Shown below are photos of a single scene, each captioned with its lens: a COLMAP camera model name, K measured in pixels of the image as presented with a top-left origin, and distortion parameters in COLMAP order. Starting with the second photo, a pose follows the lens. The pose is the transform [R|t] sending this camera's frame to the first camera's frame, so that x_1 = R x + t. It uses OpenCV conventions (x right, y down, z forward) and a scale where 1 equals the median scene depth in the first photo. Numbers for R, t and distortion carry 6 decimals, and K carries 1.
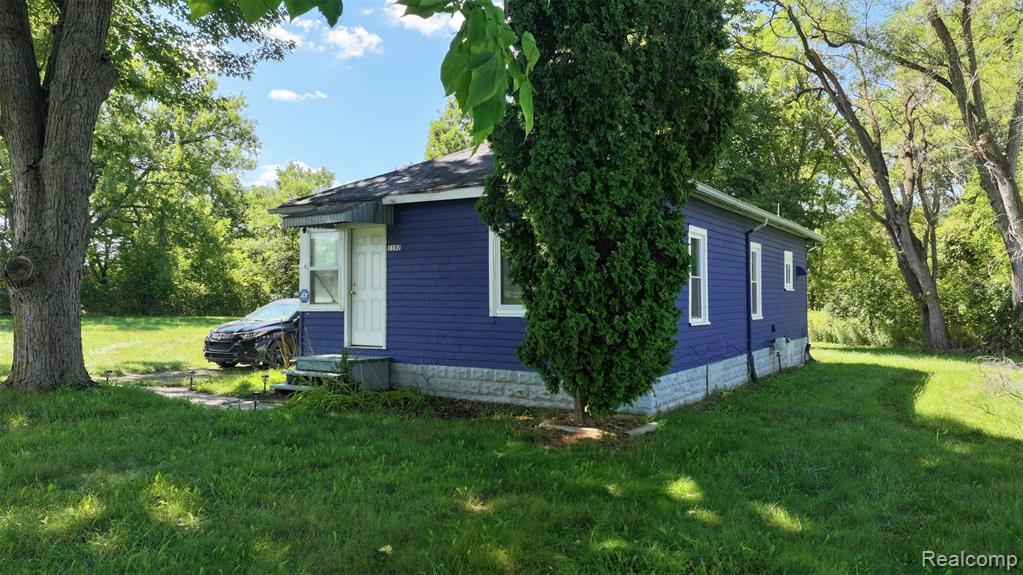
lens RADIAL K [[694.4, 0, 511.5], [0, 694.4, 287.5], [0, 0, 1]] dist [0.015194, 0.000544]
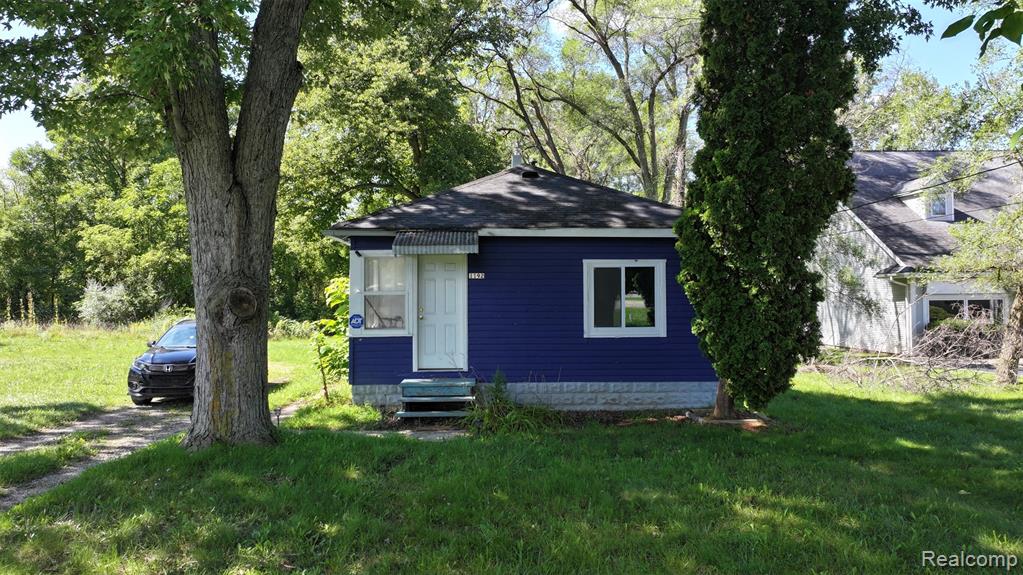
lens RADIAL K [[694.4, 0, 511.5], [0, 694.4, 287.5], [0, 0, 1]] dist [0.015194, 0.000544]
pose [[0.824617, 0.006560, 0.565654, -0.782370], [-0.004298, 0.999977, -0.005331, -0.036138], [-0.565675, 0.001964, 0.824626, 0.094030]]
